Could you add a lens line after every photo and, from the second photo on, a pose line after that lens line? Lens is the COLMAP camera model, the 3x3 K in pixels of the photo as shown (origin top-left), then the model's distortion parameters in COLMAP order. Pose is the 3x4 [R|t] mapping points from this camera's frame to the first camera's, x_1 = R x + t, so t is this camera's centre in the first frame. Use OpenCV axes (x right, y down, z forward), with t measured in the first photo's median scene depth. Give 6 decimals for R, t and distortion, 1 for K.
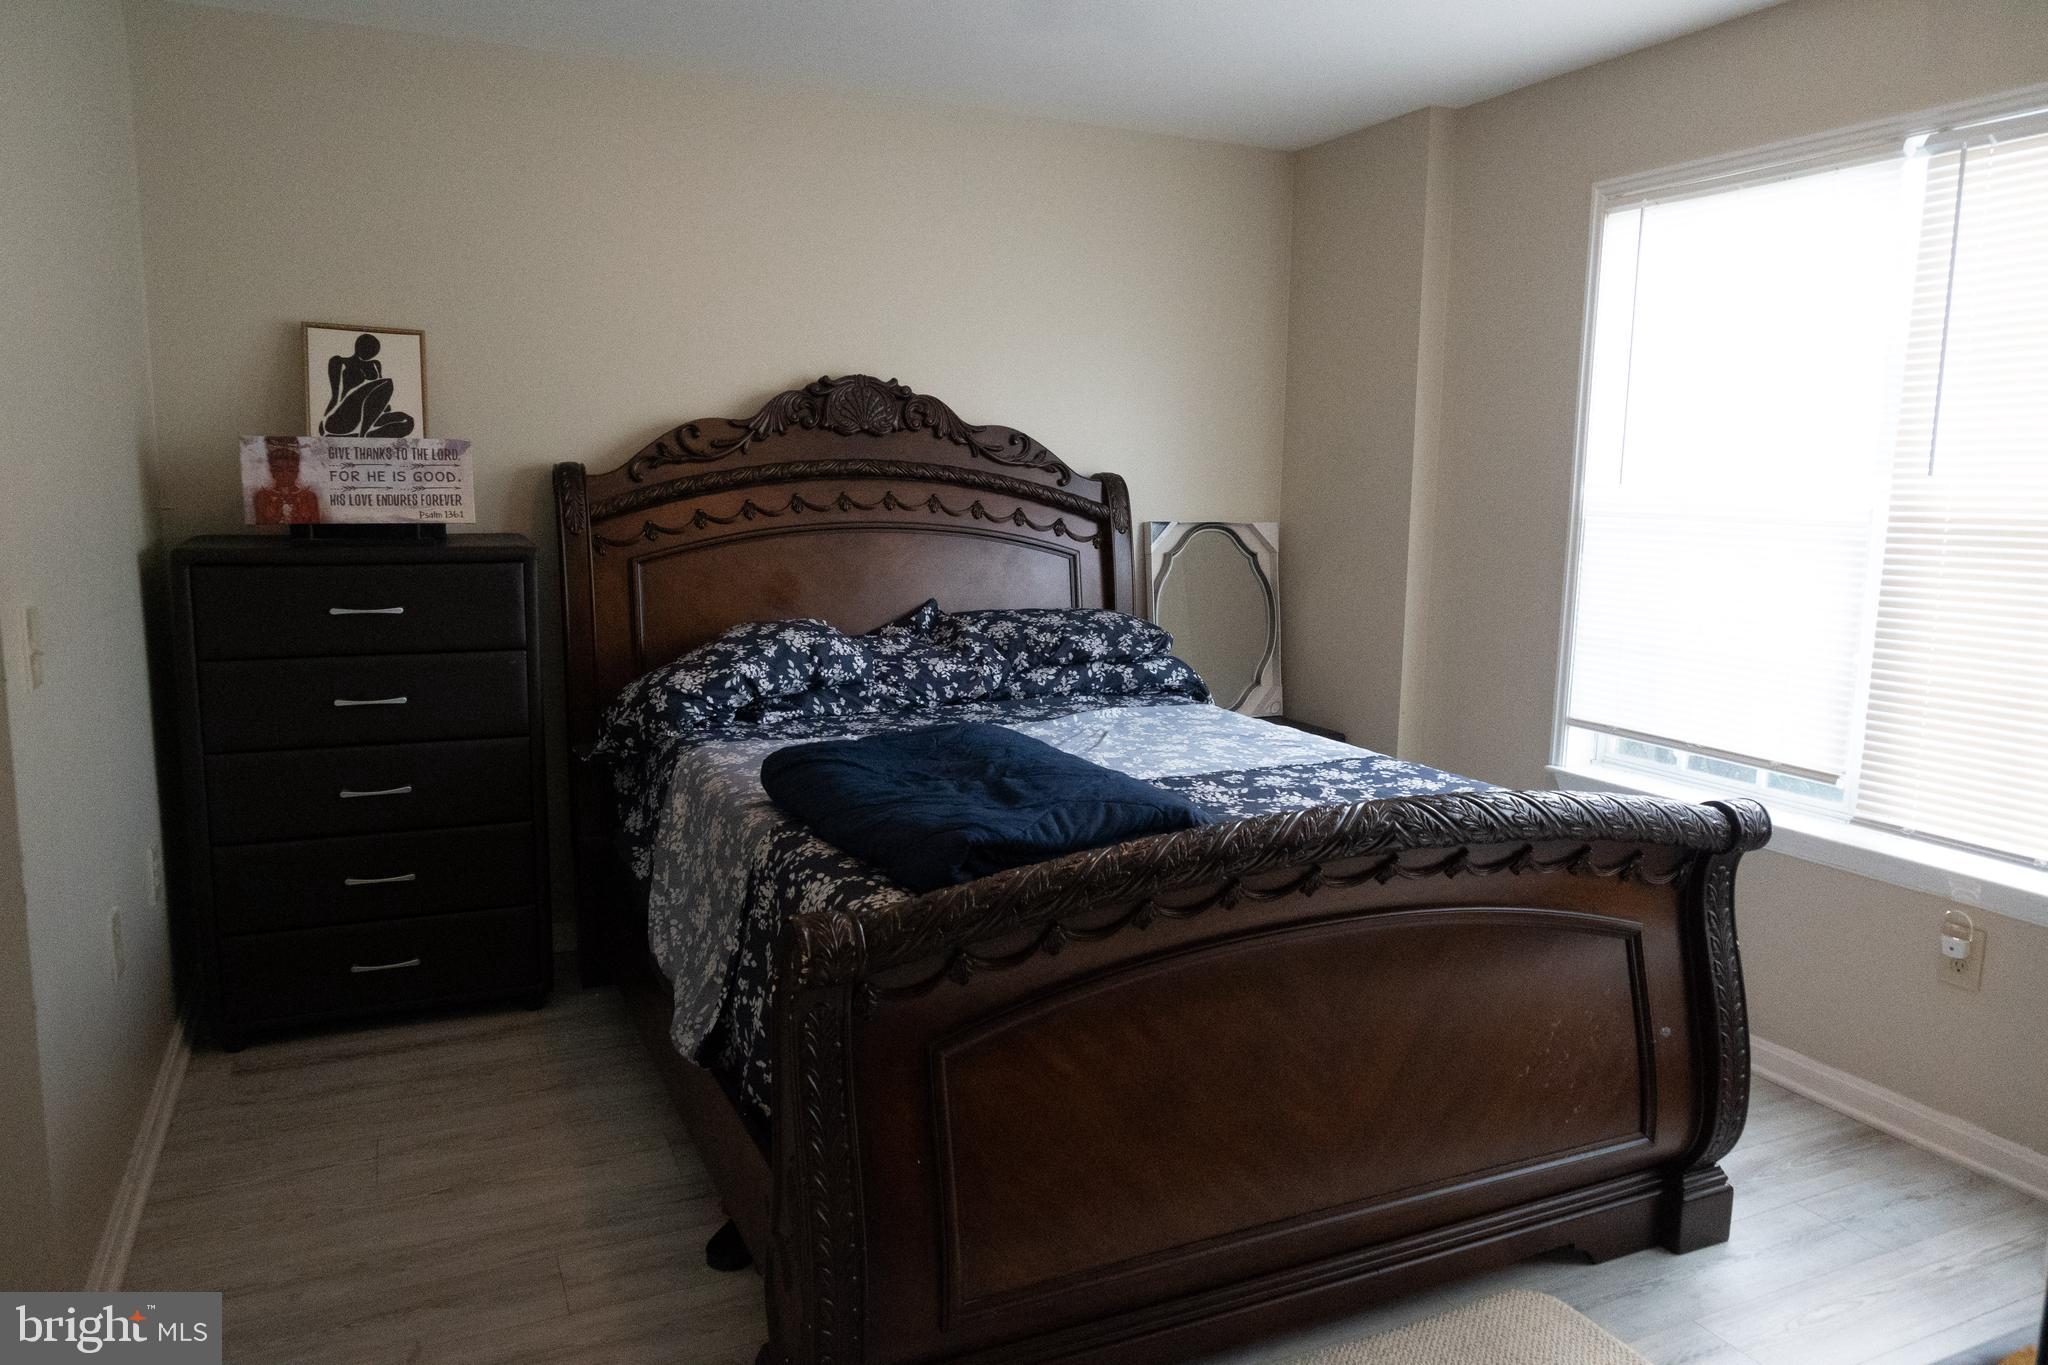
lens RADIAL K [[1395.8, 0, 1024.6], [0, 1395.8, 681.4], [0, 0, 1]] dist [-0.001132, -0.004558]
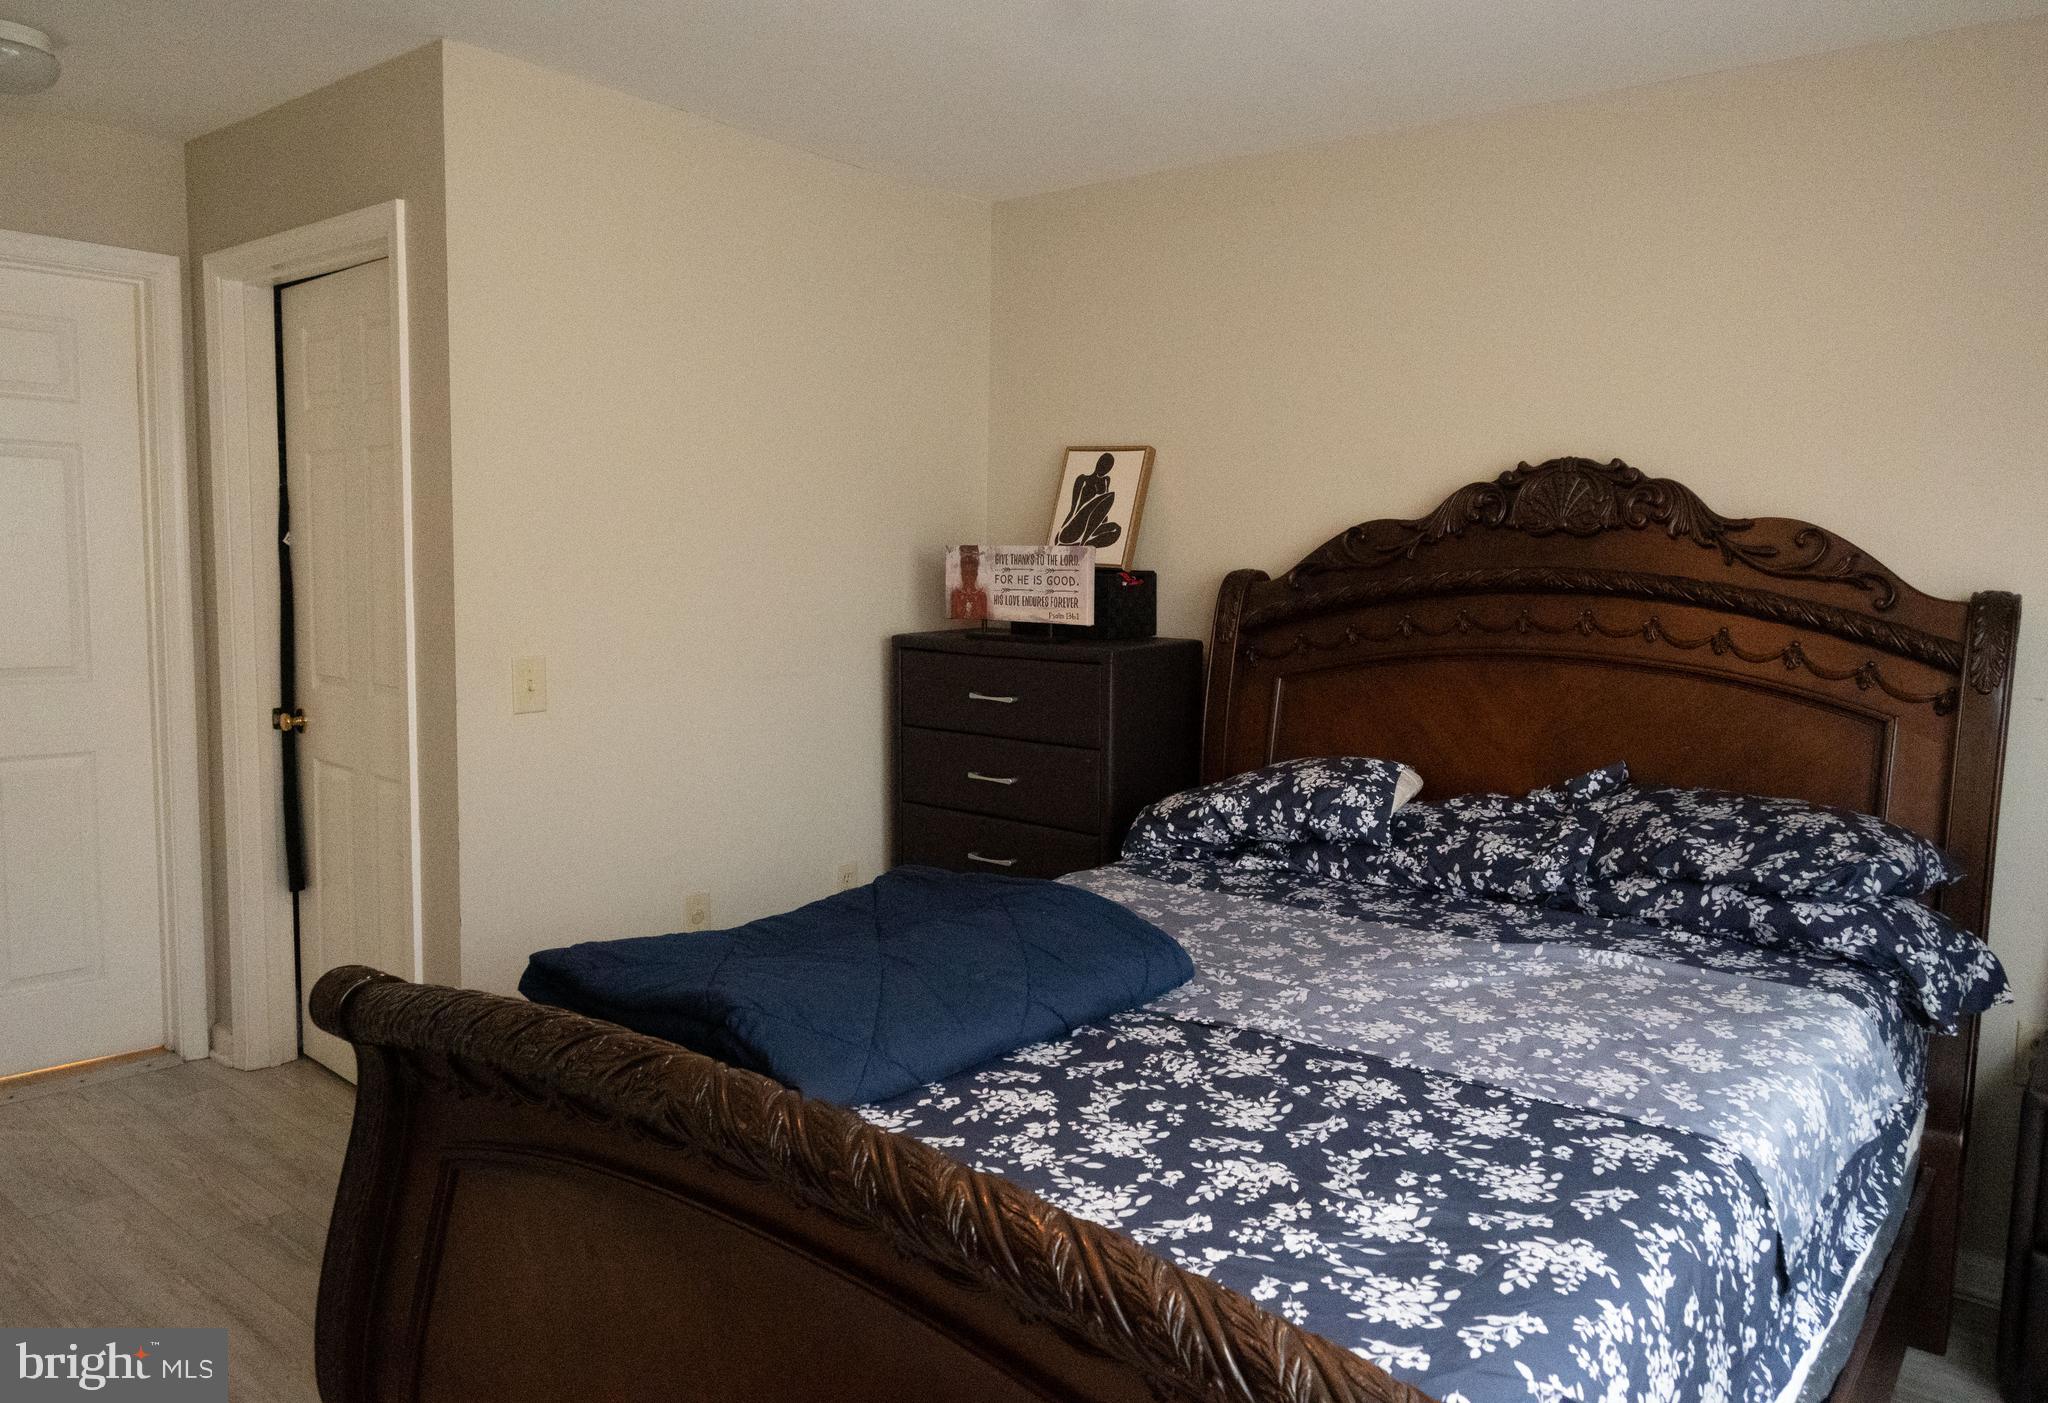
lens RADIAL K [[1429.4, 0, 1028.1], [0, 1429.4, 713.9], [0, 0, 1]] dist [-0.003738, -0.000512]
pose [[0.442127, 0.088894, -0.892536, 0.559336], [-0.150215, 0.988361, 0.024027, -0.068348], [0.884284, 0.123449, 0.450335, 0.496412]]
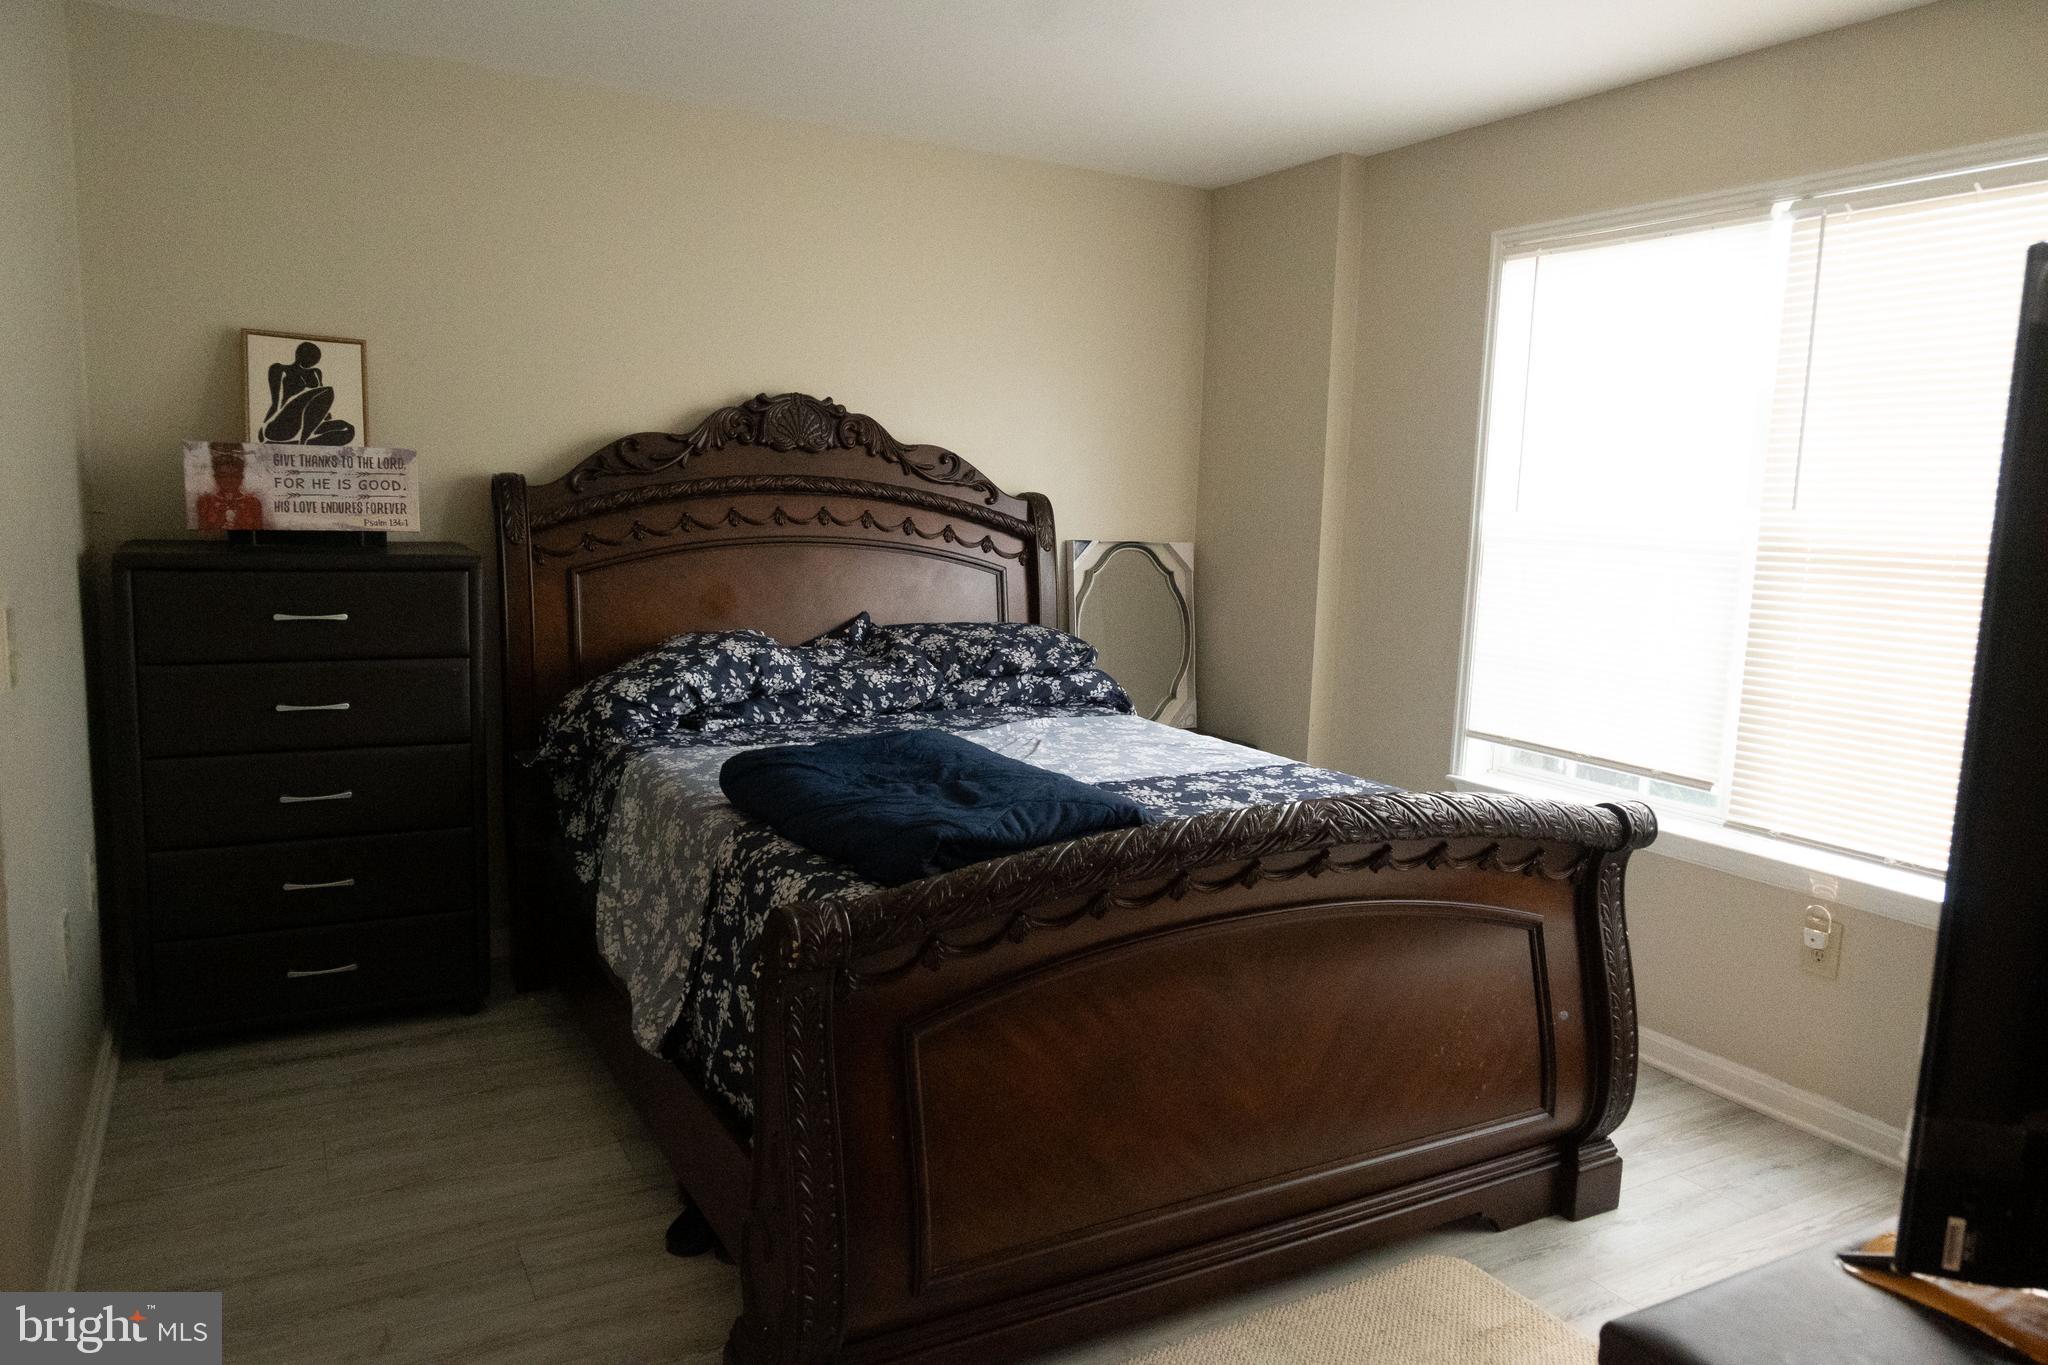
lens RADIAL K [[1395.8, 0, 1024.8], [0, 1395.8, 680.9], [0, 0, 1]] dist [-0.001132, -0.004558]
pose [[0.996984, 0.007225, 0.077272, -0.034234], [-0.006284, 0.999903, -0.012417, 0.004673], [-0.077354, 0.011894, 0.996933, -0.042228]]
